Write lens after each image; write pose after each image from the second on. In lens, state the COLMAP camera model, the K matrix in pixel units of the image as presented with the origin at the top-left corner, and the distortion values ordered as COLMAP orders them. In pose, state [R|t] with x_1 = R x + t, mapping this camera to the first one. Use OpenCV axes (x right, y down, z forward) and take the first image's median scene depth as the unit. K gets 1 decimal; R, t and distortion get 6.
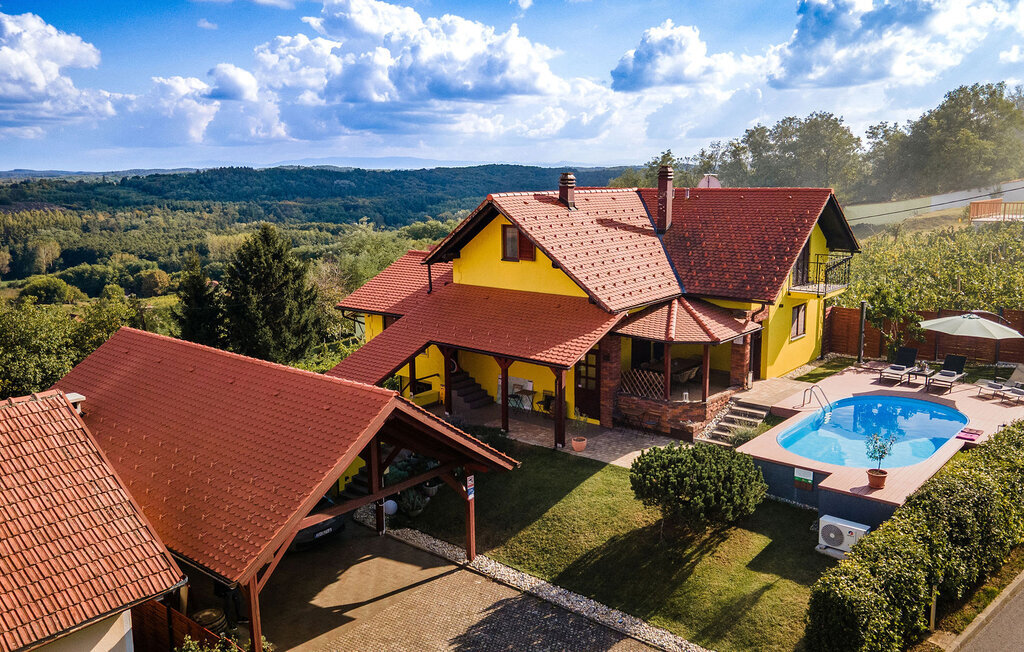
lens RADIAL K [[842.7, 0, 512.0], [0, 842.7, 326.0], [0, 0, 1]] dist [0.008734, 0.078326]
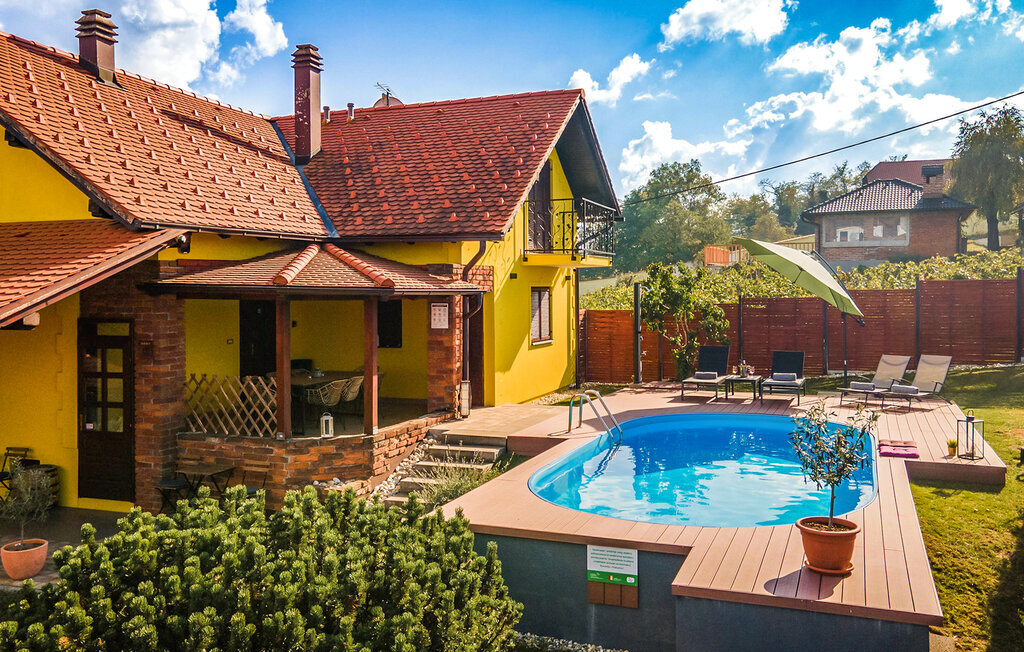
lens RADIAL K [[861.3, 0, 527.2], [0, 861.3, 303.5], [0, 0, 1]] dist [0.016829, 0.084230]
pose [[0.942680, 0.002032, 0.333691, 0.150424], [0.056067, 0.984801, -0.164386, 0.099563], [-0.328953, 0.173672, 0.928239, 0.517311]]
